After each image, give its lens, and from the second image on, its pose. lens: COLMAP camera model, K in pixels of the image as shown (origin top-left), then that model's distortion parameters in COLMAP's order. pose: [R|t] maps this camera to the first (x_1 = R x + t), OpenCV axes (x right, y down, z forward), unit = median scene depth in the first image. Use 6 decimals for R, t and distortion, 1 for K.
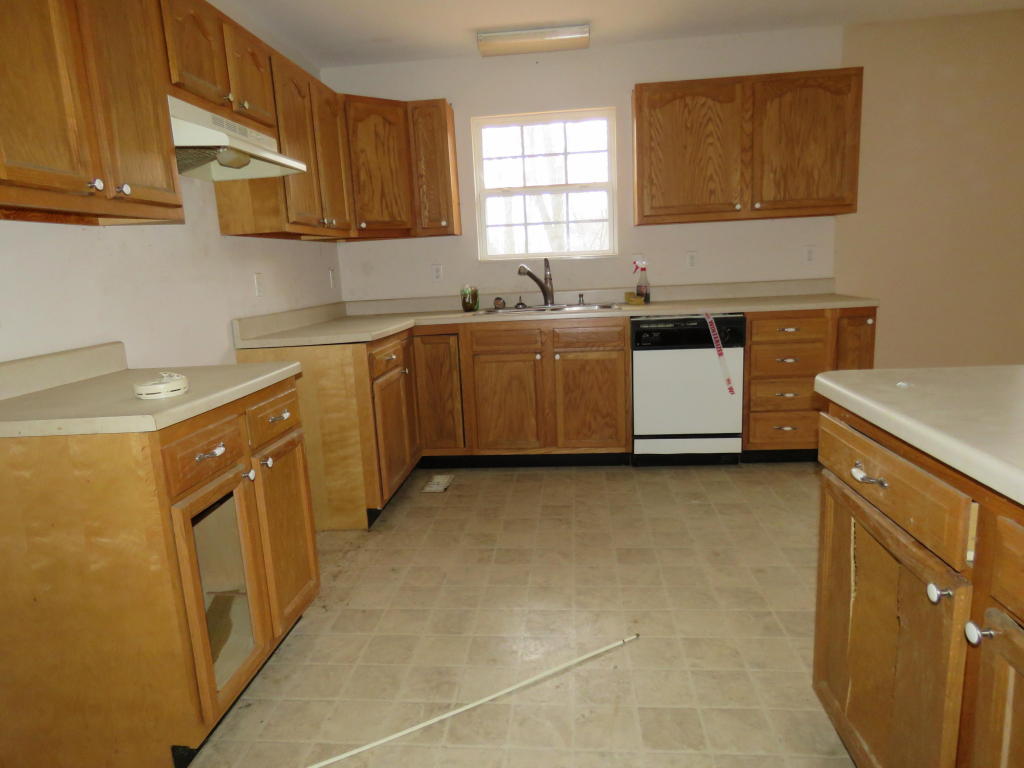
lens RADIAL K [[641.1, 0, 512.0], [0, 641.1, 384.0], [0, 0, 1]] dist [0.000331, -0.000206]
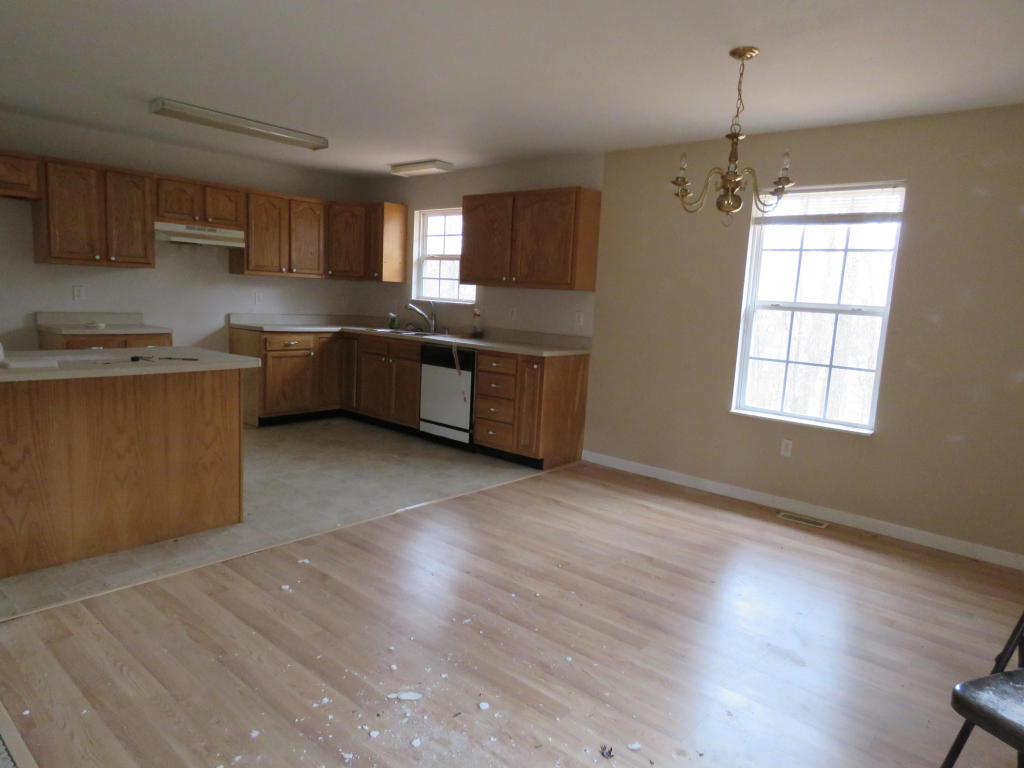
lens RADIAL K [[641.1, 0, 512.0], [0, 641.1, 384.0], [0, 0, 1]] dist [0.000331, -0.000206]
pose [[0.814750, 0.170063, -0.554311, 1.232830], [-0.199682, 0.979835, 0.007113, -0.057200], [0.544343, 0.104891, 0.832279, -0.181215]]
